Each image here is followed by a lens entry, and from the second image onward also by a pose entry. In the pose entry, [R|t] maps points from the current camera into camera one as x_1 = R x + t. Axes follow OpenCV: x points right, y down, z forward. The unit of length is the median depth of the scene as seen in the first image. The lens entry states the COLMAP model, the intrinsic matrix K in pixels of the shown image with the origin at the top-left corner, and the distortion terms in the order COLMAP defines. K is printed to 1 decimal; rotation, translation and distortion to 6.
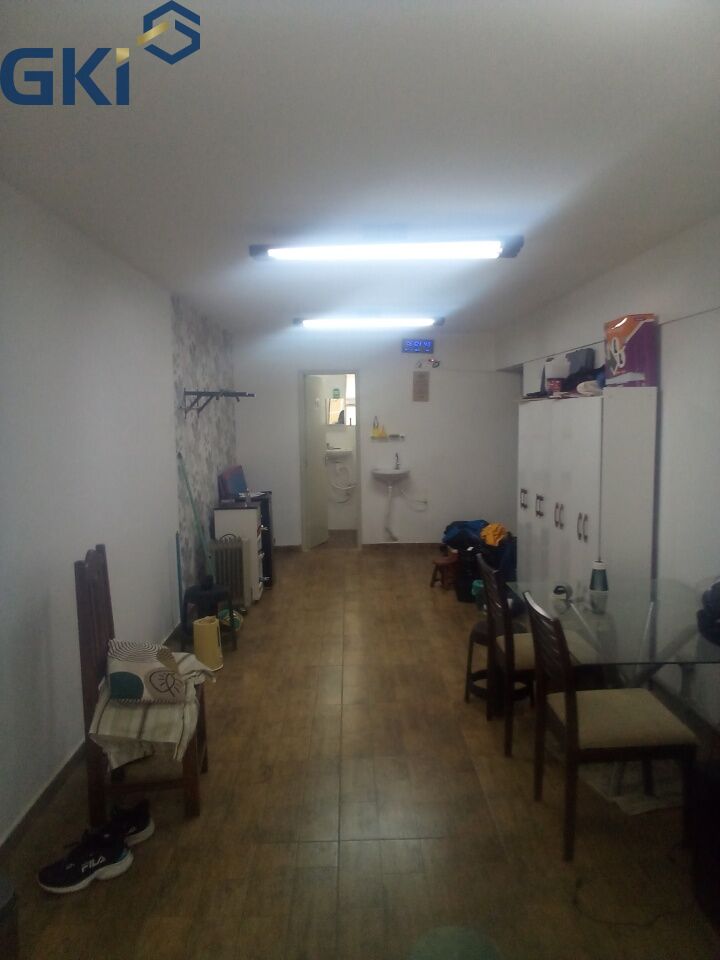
lens RADIAL K [[678.6, 0, 360.0], [0, 678.6, 480.0], [0, 0, 1]] dist [-0.002874, -0.001560]
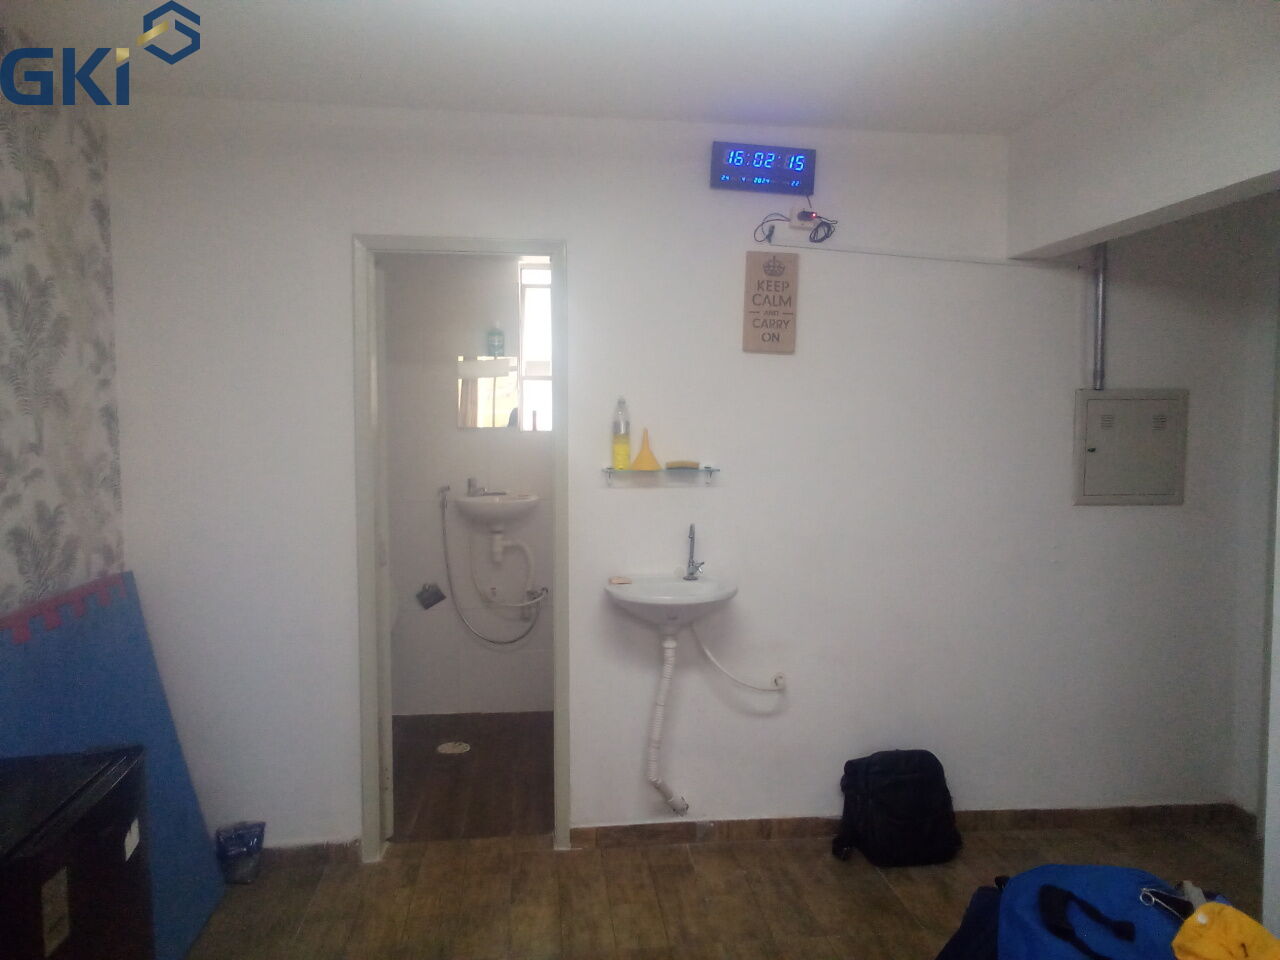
lens RADIAL K [[904.8, 0, 640.0], [0, 904.8, 480.0], [0, 0, 1]] dist [-0.002874, -0.001560]
pose [[0.994846, 0.008329, 0.101059, -0.007704], [-0.005296, 0.999529, -0.030236, -0.047221], [-0.101263, 0.029545, 0.994421, 0.607538]]
